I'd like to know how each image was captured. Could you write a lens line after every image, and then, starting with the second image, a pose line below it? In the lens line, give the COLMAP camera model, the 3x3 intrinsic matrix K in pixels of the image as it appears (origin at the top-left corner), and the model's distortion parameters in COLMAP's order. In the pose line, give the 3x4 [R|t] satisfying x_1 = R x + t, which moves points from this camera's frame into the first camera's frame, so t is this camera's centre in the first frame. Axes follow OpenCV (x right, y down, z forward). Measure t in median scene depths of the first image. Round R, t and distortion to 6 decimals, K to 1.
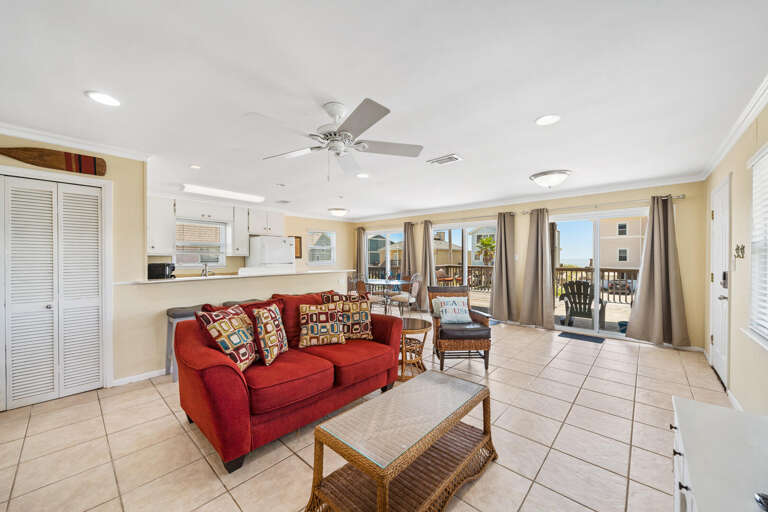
lens RADIAL K [[293.0, 0, 384.8], [0, 293.0, 260.2], [0, 0, 1]] dist [-0.001168, -0.000088]
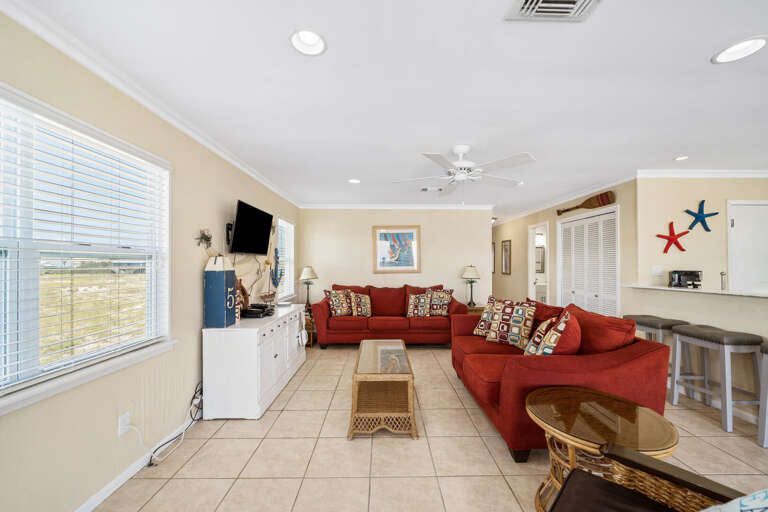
lens RADIAL K [[293.0, 0, 384.8], [0, 293.0, 260.2], [0, 0, 1]] dist [-0.001168, -0.000088]
pose [[-0.727560, -0.005780, -0.686020, 0.376143], [-0.002374, 0.999980, -0.005908, -0.010093], [0.686040, -0.002670, -0.727559, 0.681909]]
